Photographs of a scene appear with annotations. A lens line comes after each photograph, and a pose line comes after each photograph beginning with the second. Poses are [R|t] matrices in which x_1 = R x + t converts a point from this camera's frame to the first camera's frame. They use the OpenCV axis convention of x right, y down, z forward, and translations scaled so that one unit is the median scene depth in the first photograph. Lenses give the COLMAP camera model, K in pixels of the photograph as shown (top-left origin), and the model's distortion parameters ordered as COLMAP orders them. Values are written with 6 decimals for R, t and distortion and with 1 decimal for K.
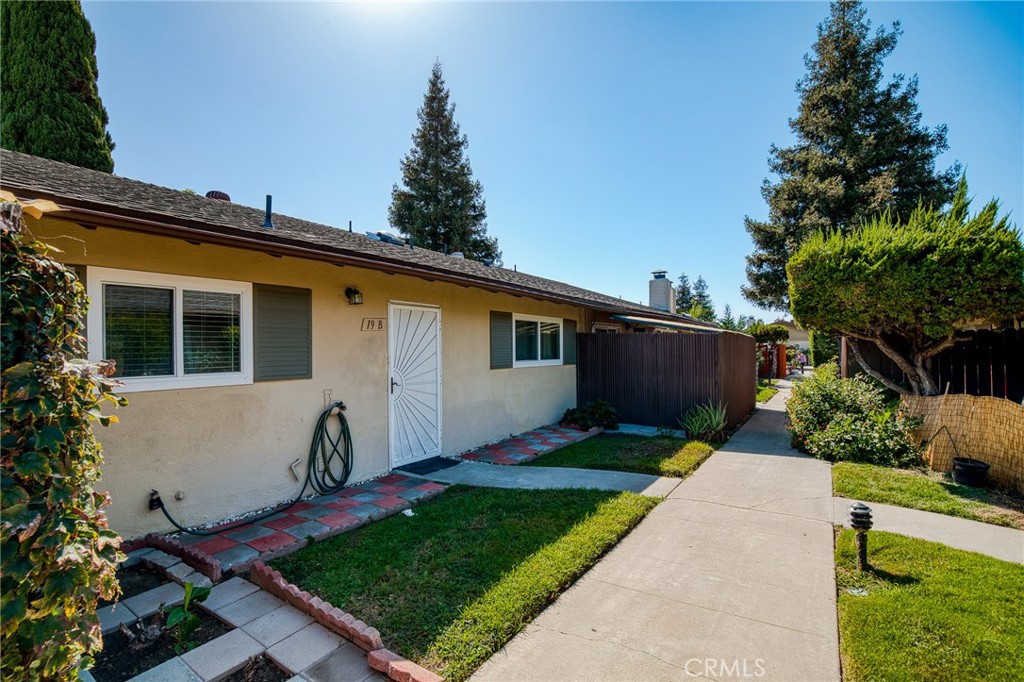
lens RADIAL K [[475.5, 0, 517.7], [0, 475.5, 342.9], [0, 0, 1]] dist [-0.028448, 0.004276]
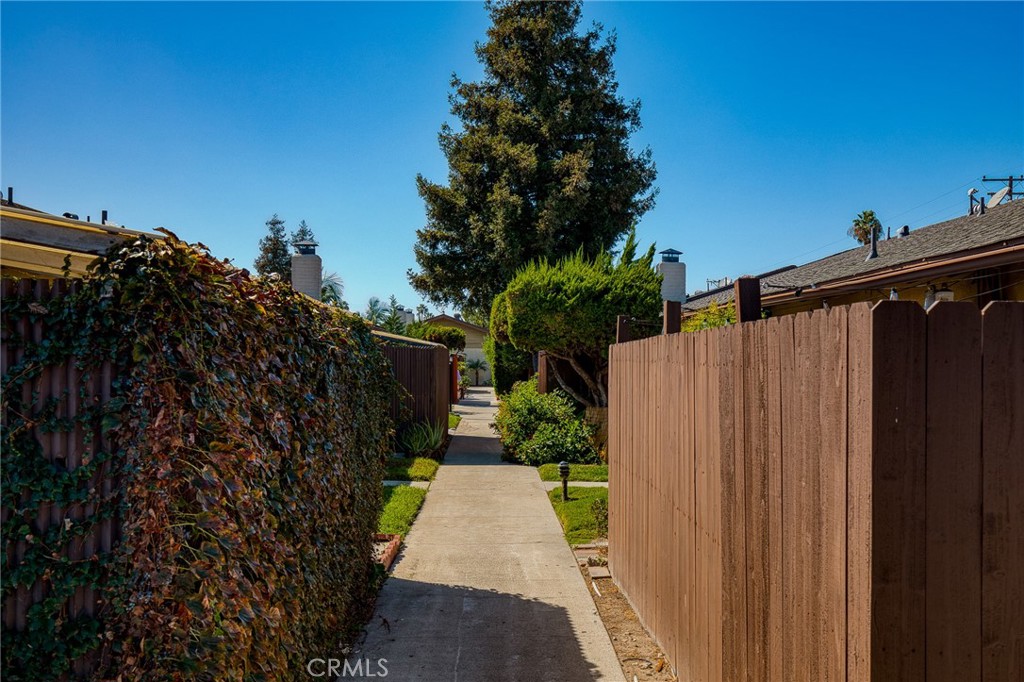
lens RADIAL K [[1025.7, 0, 511.7], [0, 1025.7, 342.4], [0, 0, 1]] dist [0.012233, 0.000000]
pose [[0.821898, 0.020804, 0.569255, -0.692082], [-0.020343, 0.999767, -0.007165, -0.023144], [-0.569271, -0.005692, 0.822130, -0.869321]]
